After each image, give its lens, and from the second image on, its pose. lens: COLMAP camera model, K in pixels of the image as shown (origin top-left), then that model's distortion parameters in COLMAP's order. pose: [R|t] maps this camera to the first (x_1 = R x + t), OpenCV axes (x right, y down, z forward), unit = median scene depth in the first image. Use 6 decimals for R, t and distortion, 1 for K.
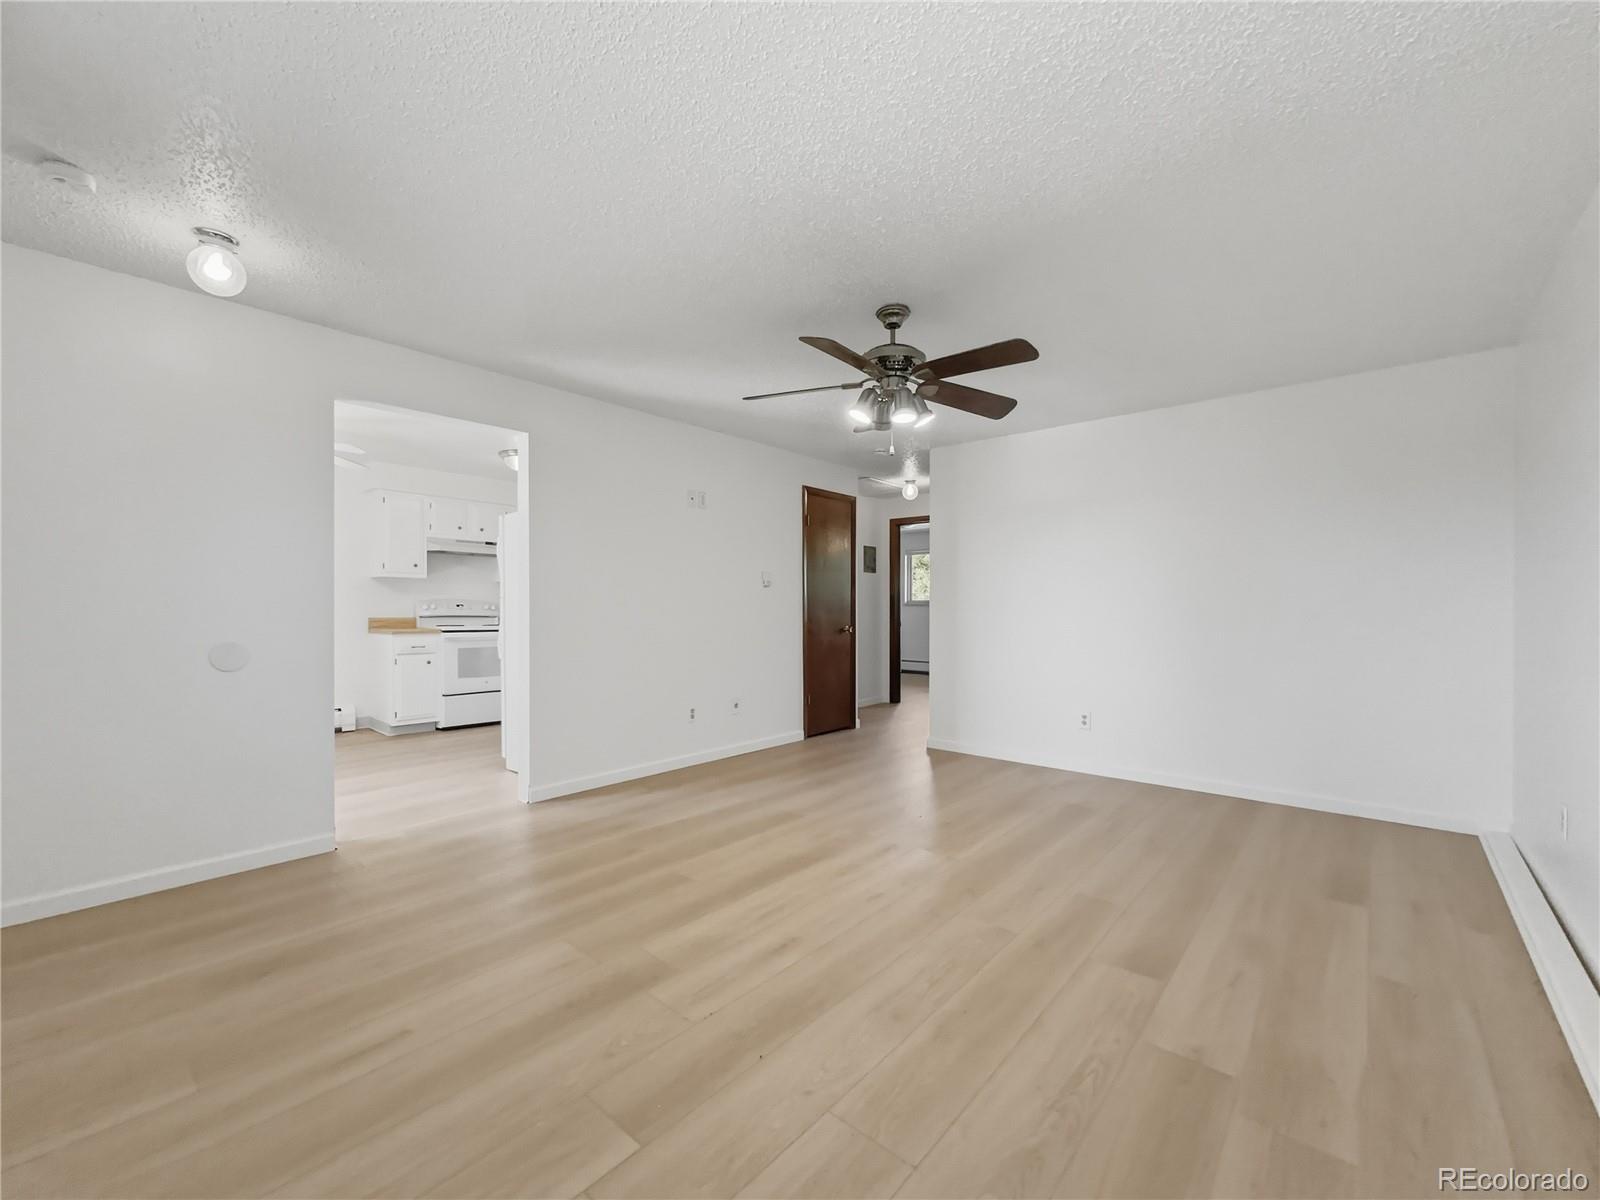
lens RADIAL K [[658.9, 0, 800.5], [0, 658.9, 620.0], [0, 0, 1]] dist [0.000799, 0.000155]
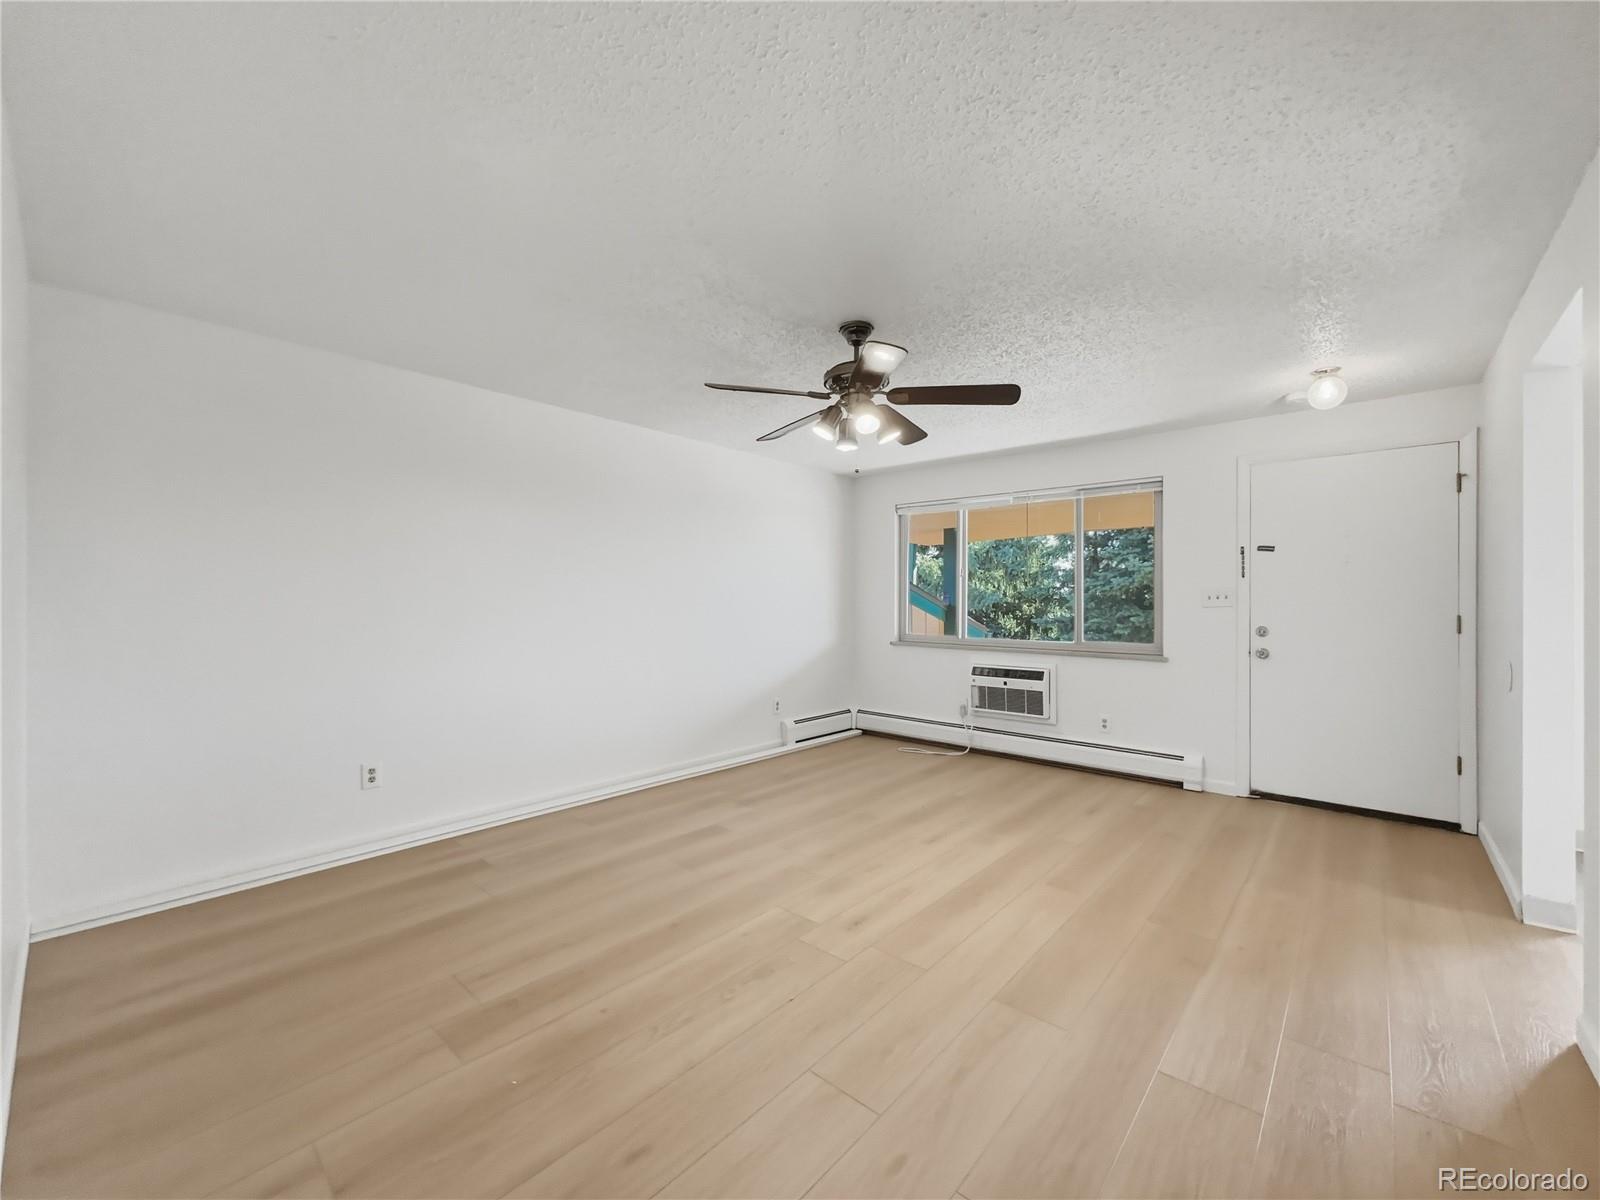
lens RADIAL K [[647.2, 0, 798.1], [0, 647.2, 600.1], [0, 0, 1]] dist [0.000745, 0.000134]
pose [[-0.999897, -0.005672, 0.013150, 0.234019], [-0.005444, 0.999835, 0.017330, -0.078821], [-0.013246, 0.017257, -0.999763, 2.177731]]
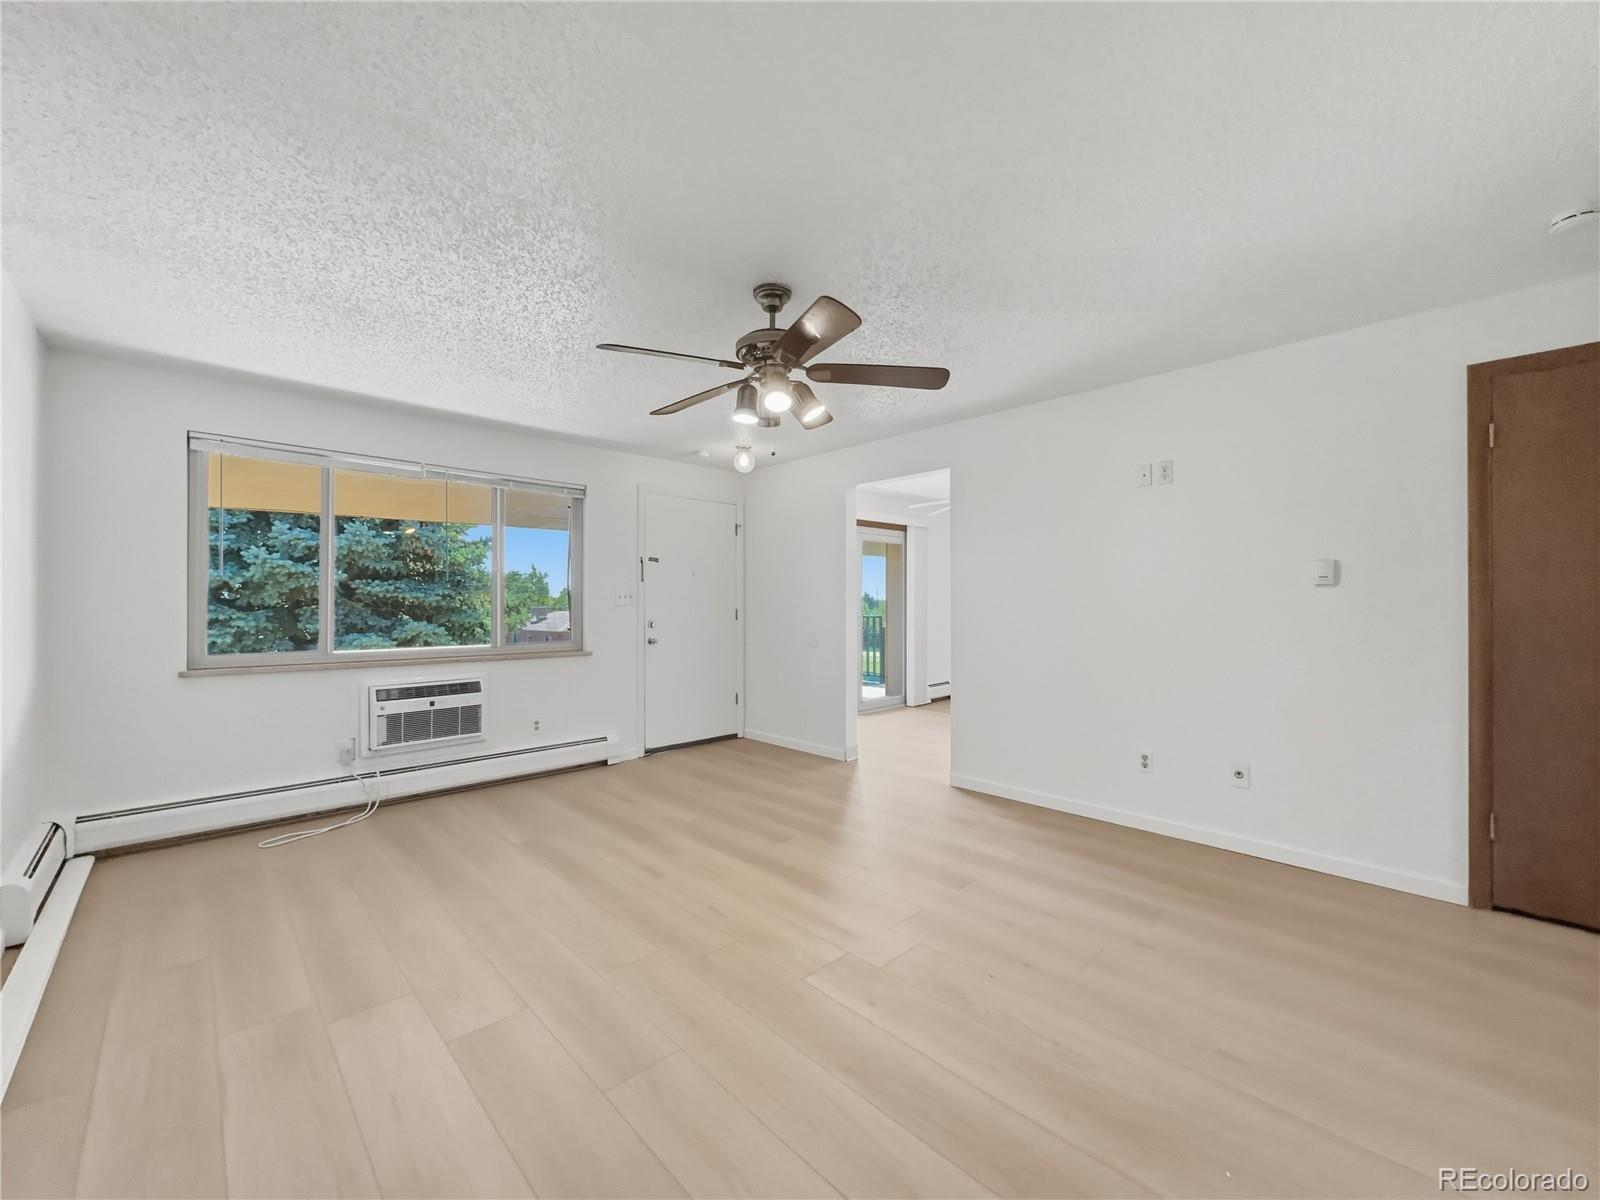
lens RADIAL K [[647.2, 0, 798.1], [0, 647.2, 600.1], [0, 0, 1]] dist [0.000745, 0.000134]
pose [[-0.094599, -0.007074, -0.995490, 1.106561], [-0.019159, 0.999802, -0.005284, -0.053785], [0.995331, 0.018572, -0.094716, 1.225612]]
